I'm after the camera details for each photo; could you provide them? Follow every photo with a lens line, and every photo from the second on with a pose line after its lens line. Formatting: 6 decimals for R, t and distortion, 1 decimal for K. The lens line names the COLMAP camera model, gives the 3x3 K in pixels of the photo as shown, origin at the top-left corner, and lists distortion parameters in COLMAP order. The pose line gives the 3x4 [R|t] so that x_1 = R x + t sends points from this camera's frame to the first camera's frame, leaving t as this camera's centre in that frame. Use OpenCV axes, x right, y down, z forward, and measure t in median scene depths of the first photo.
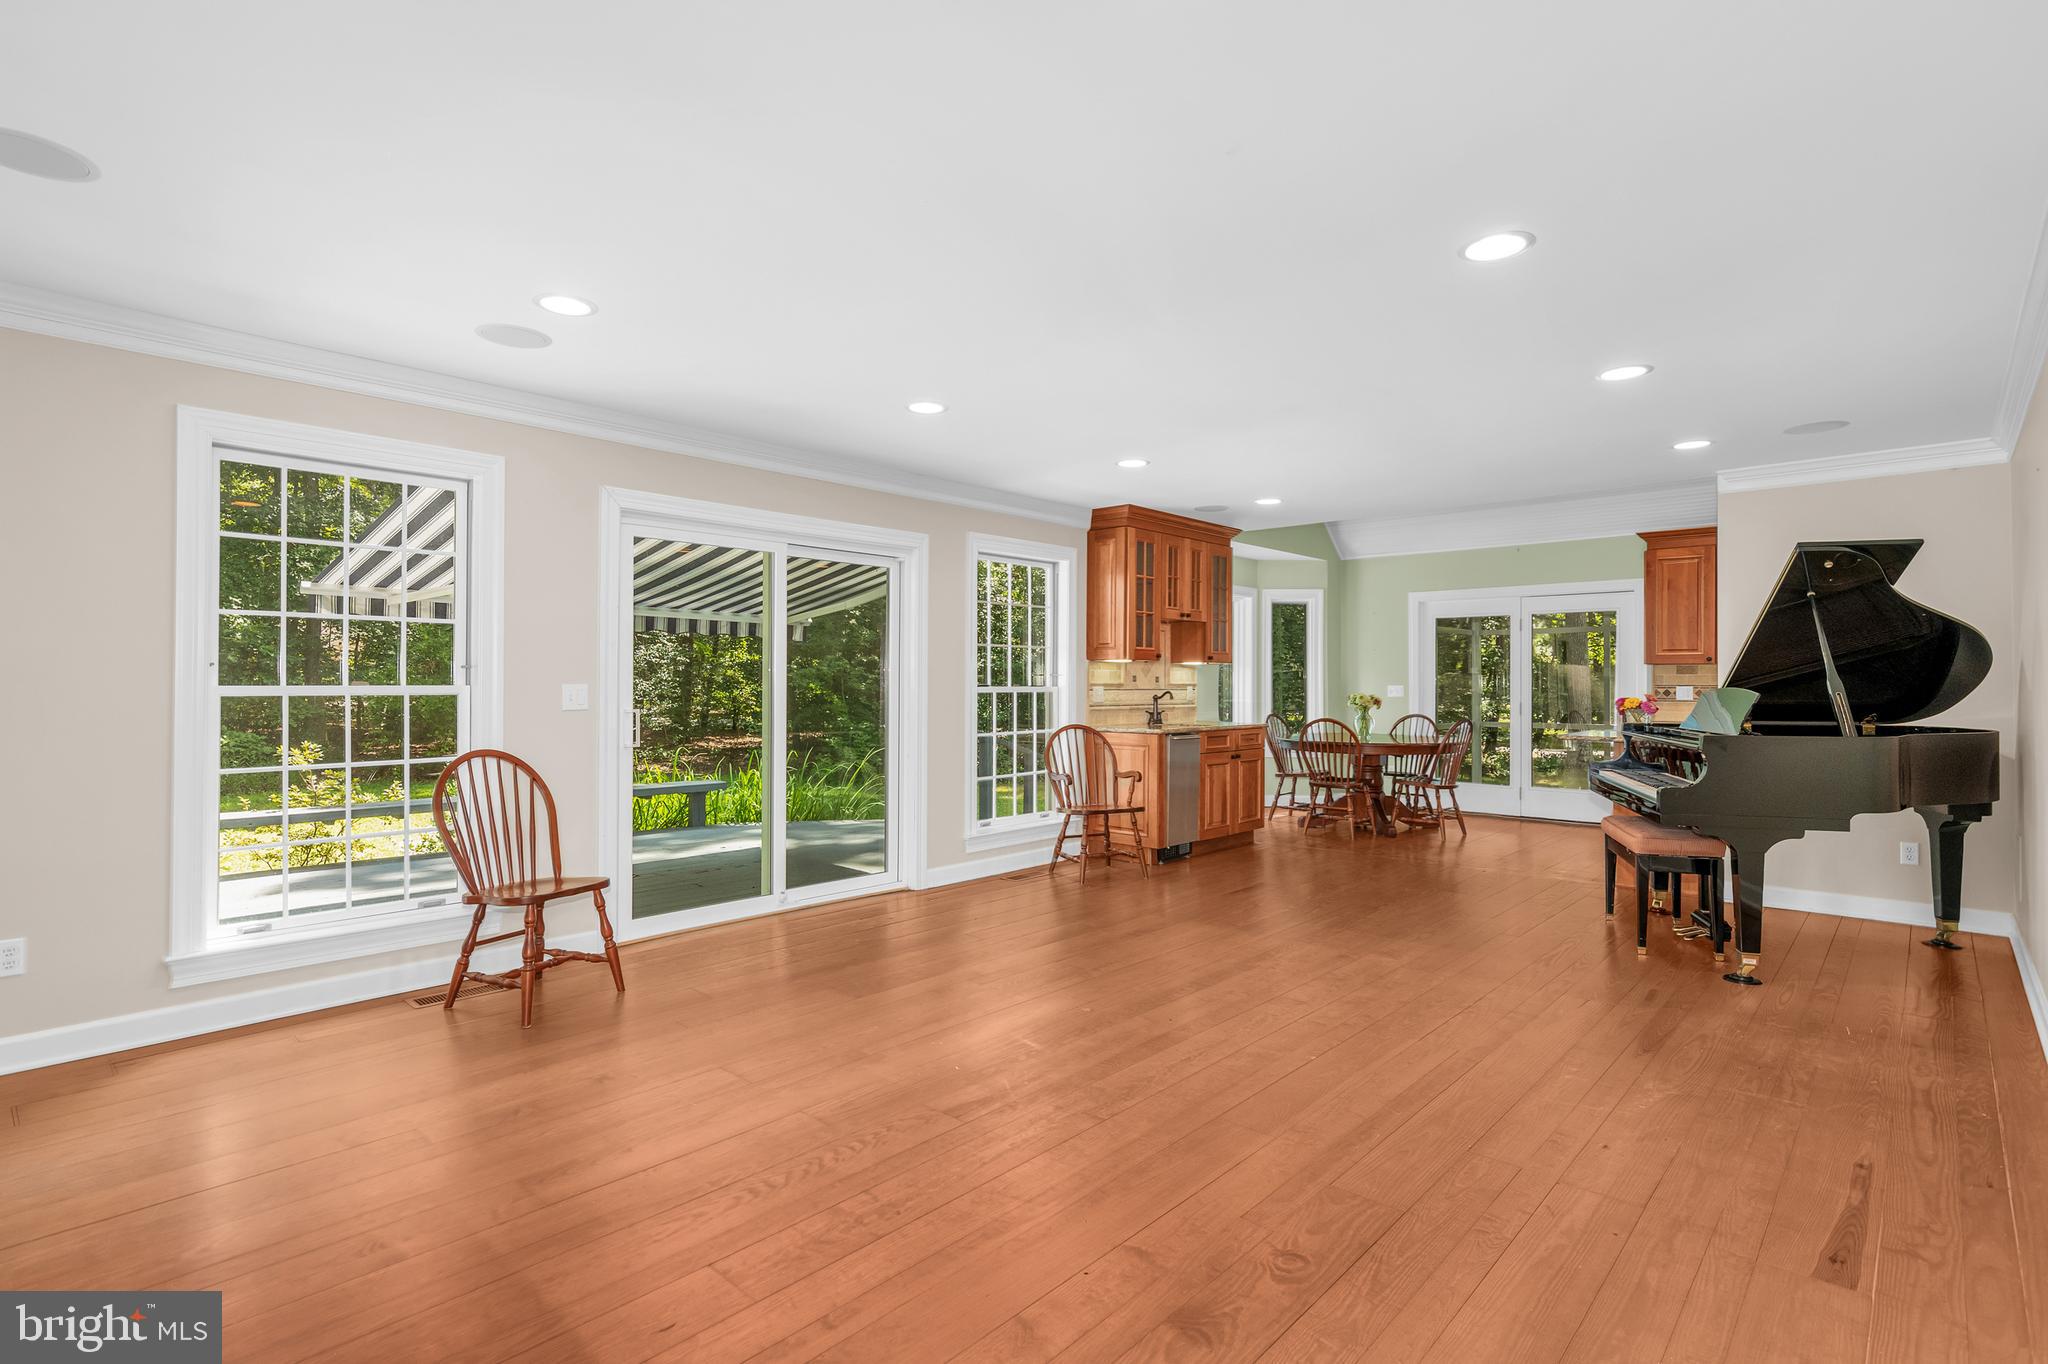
lens RADIAL K [[999.8, 0, 999.8], [0, 999.8, 670.7], [0, 0, 1]] dist [0.001199, 0.000157]
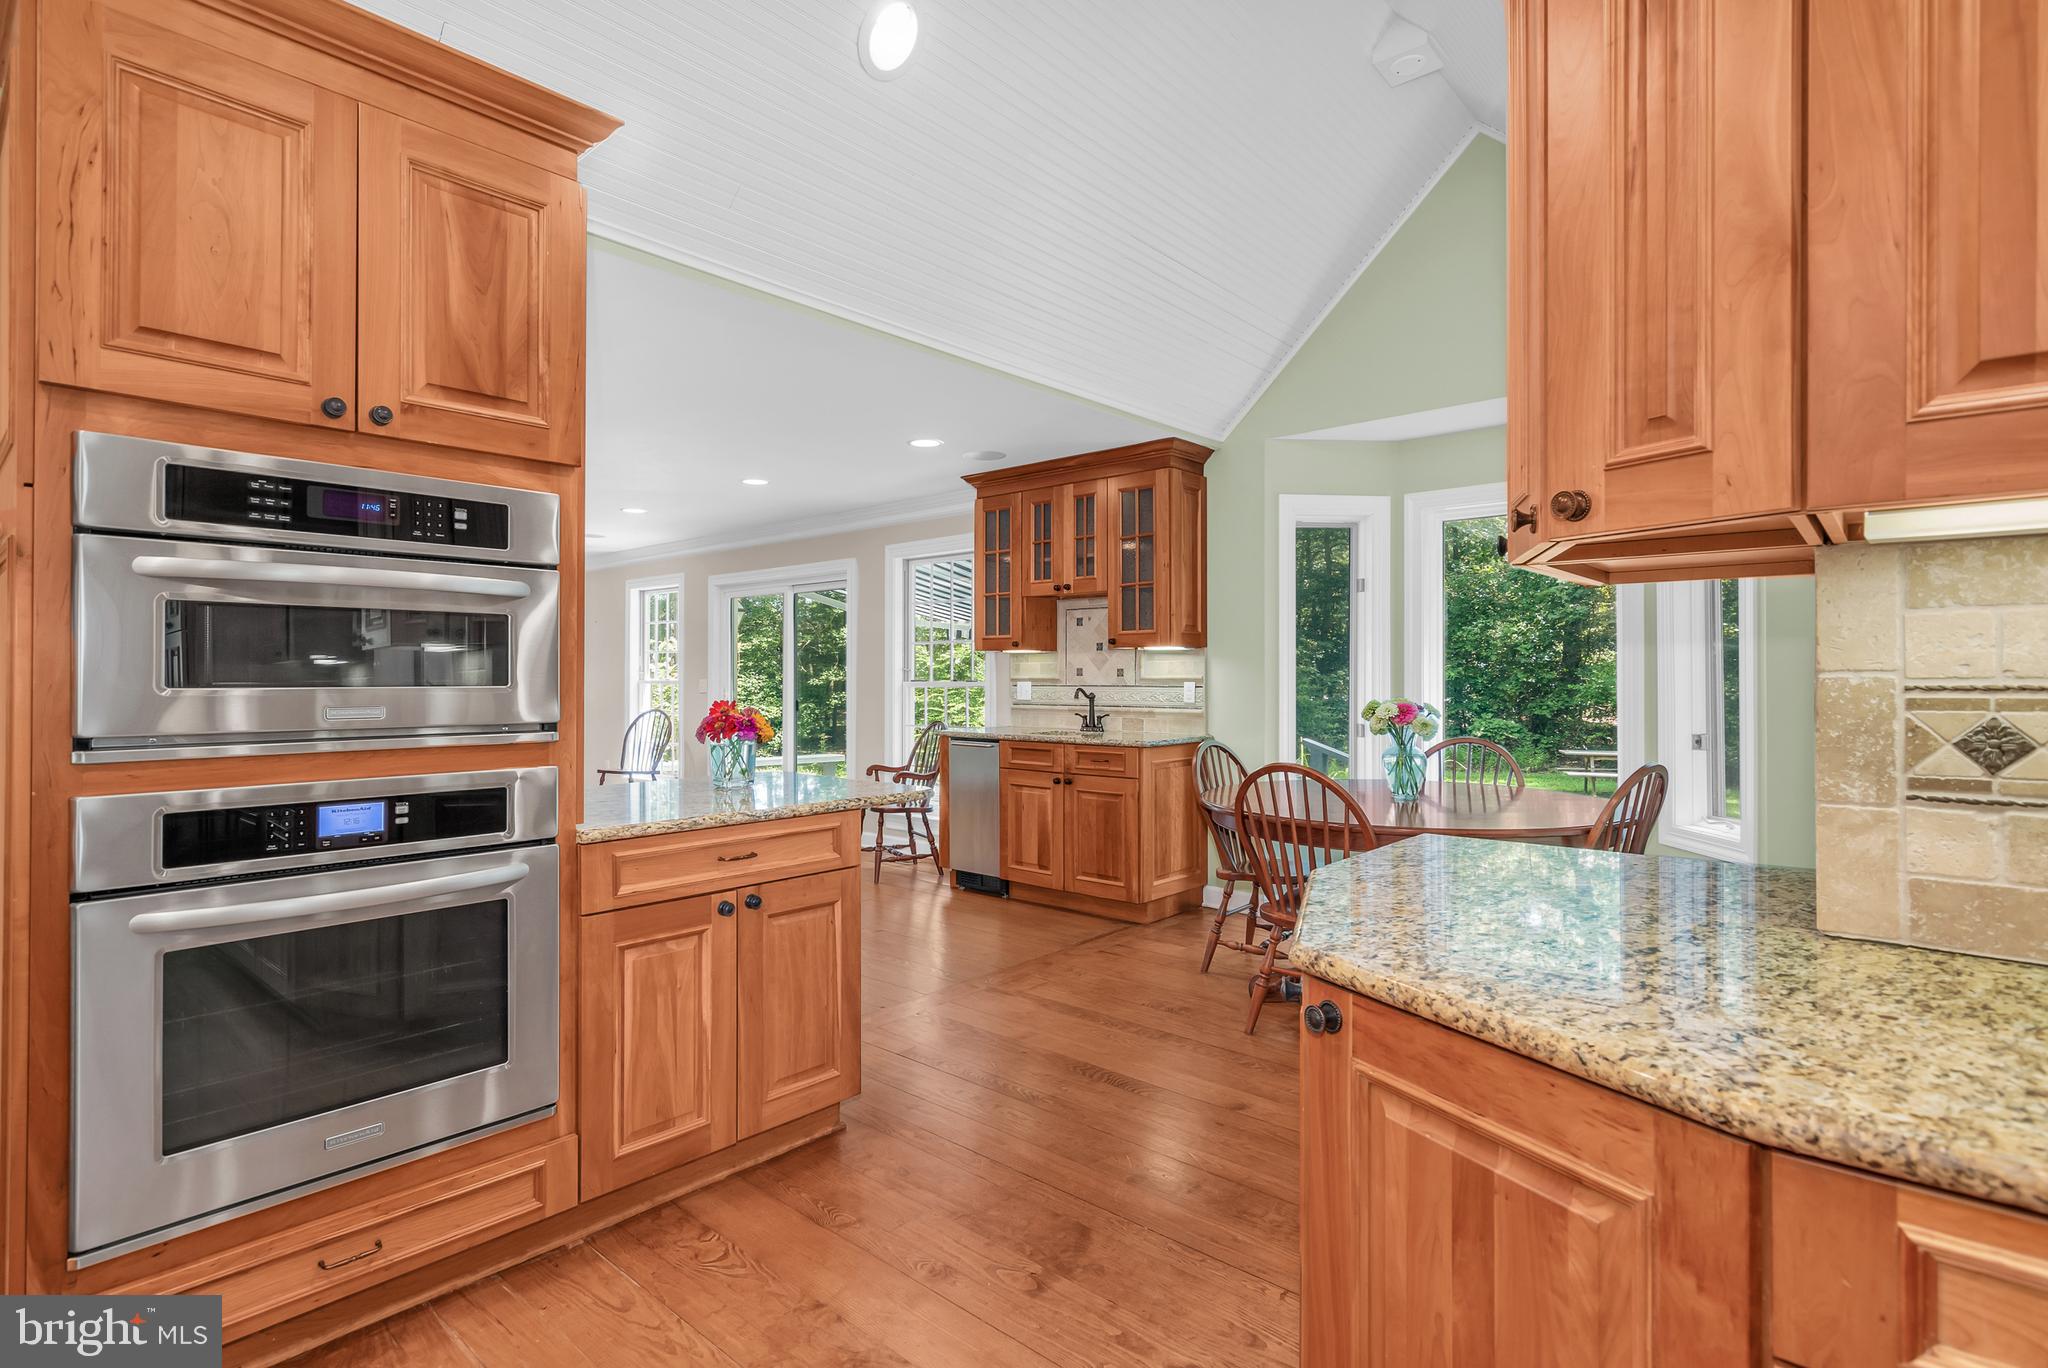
lens RADIAL K [[999.8, 0, 999.8], [0, 999.8, 672.7], [0, 0, 1]] dist [0.001199, 0.000157]
pose [[0.007825, -0.010089, -0.999918, 0.947611], [0.010133, 0.999899, -0.010009, 0.016156], [0.999918, -0.010054, 0.007926, 0.958087]]
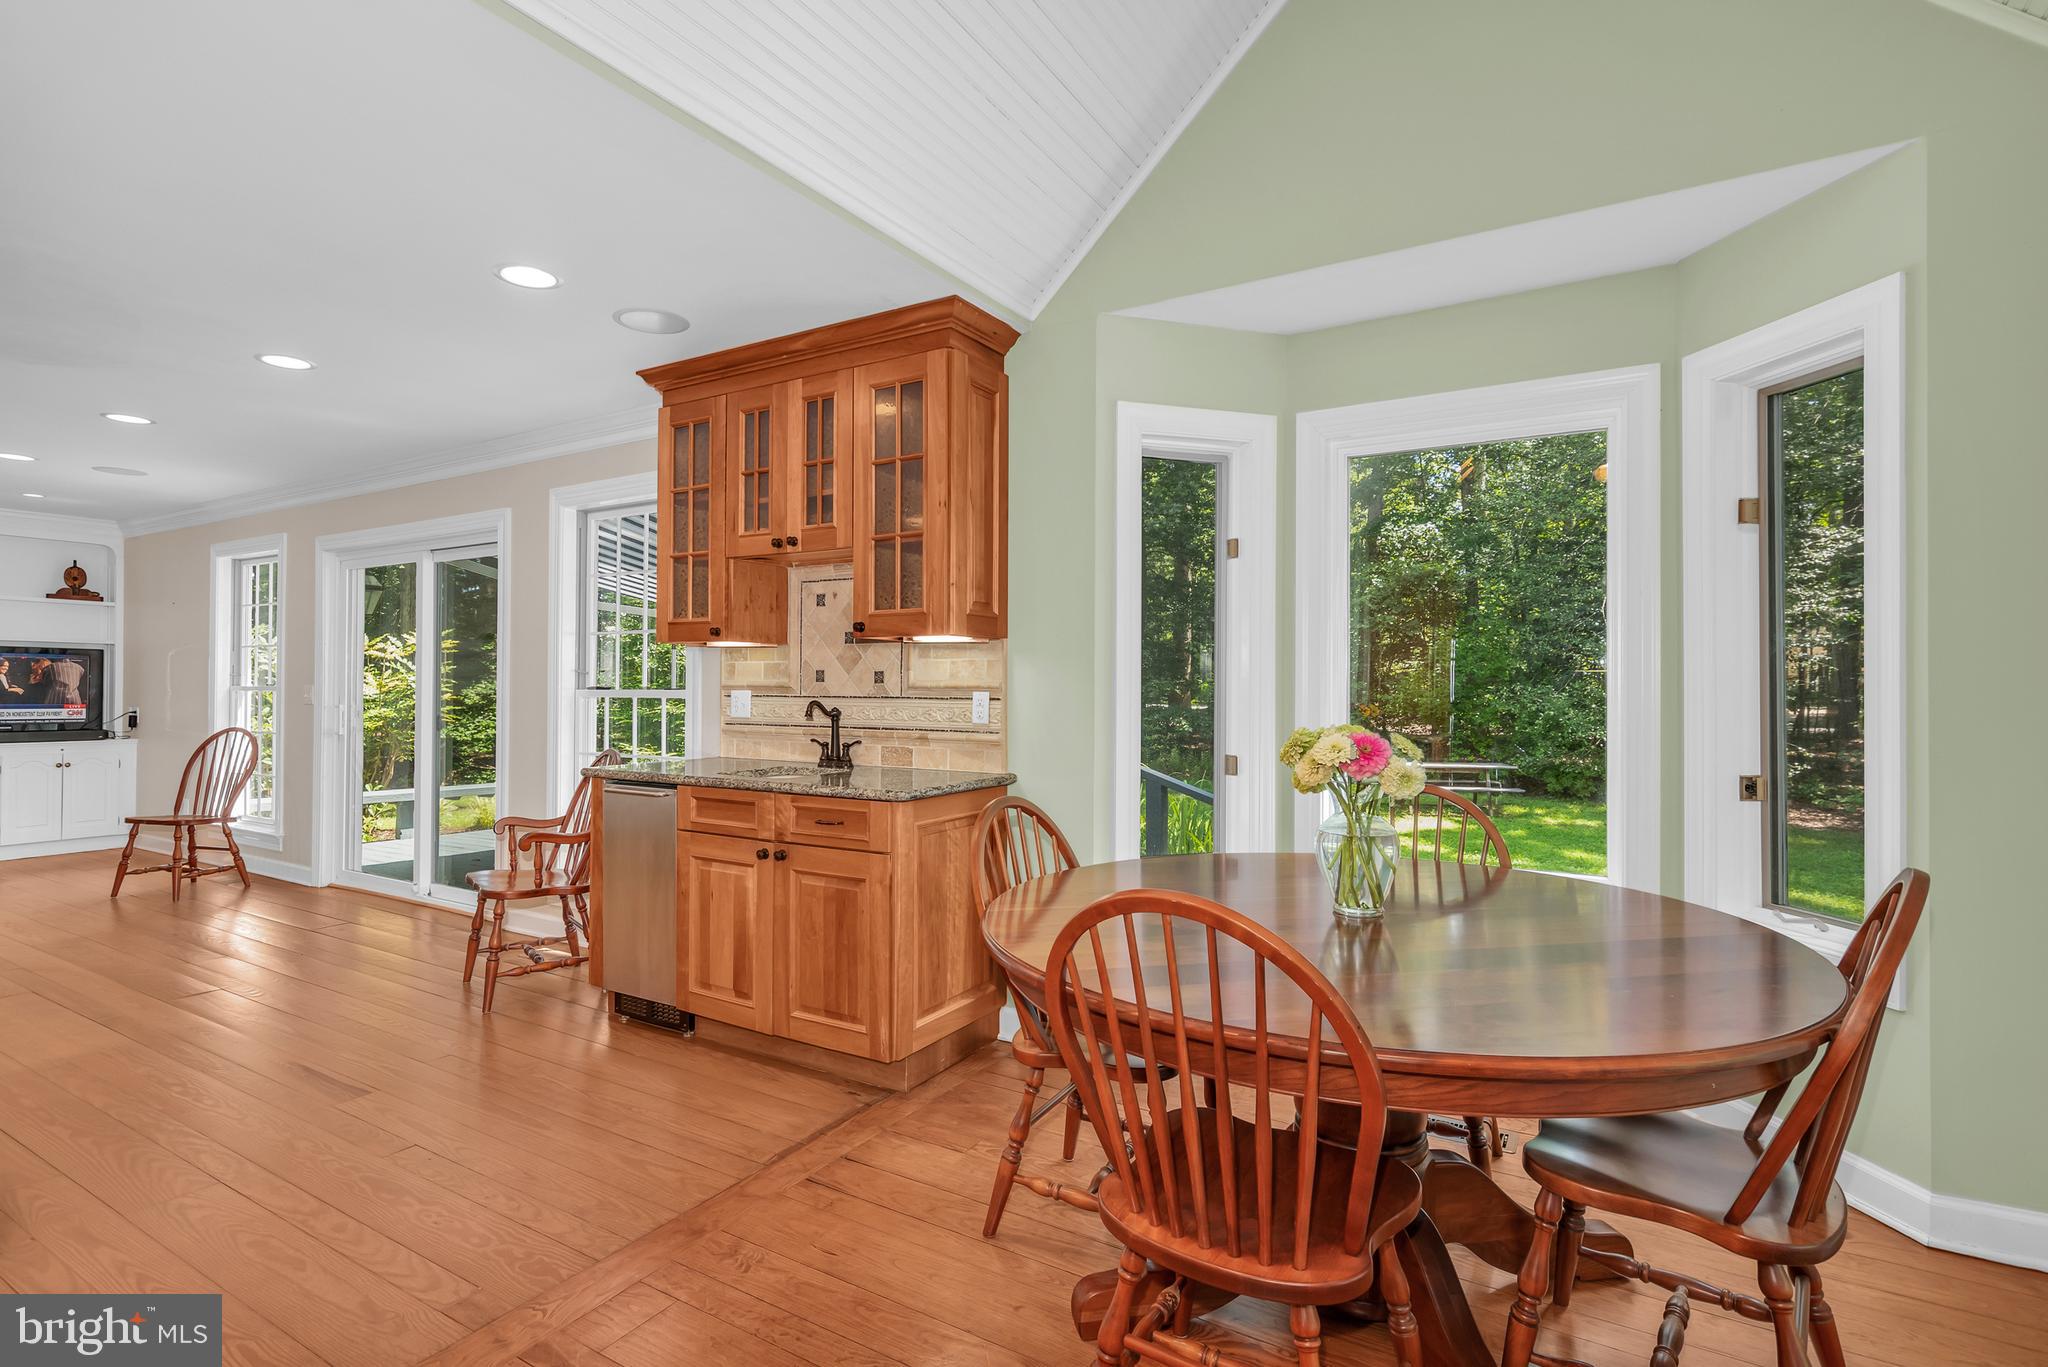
lens RADIAL K [[999.8, 0, 999.8], [0, 999.8, 672.2], [0, 0, 1]] dist [0.001199, 0.000157]
pose [[0.187339, -0.016893, -0.982150, 0.680292], [0.006354, 0.999852, -0.015986, 0.015368], [0.982275, -0.003246, 0.187419, 1.023650]]
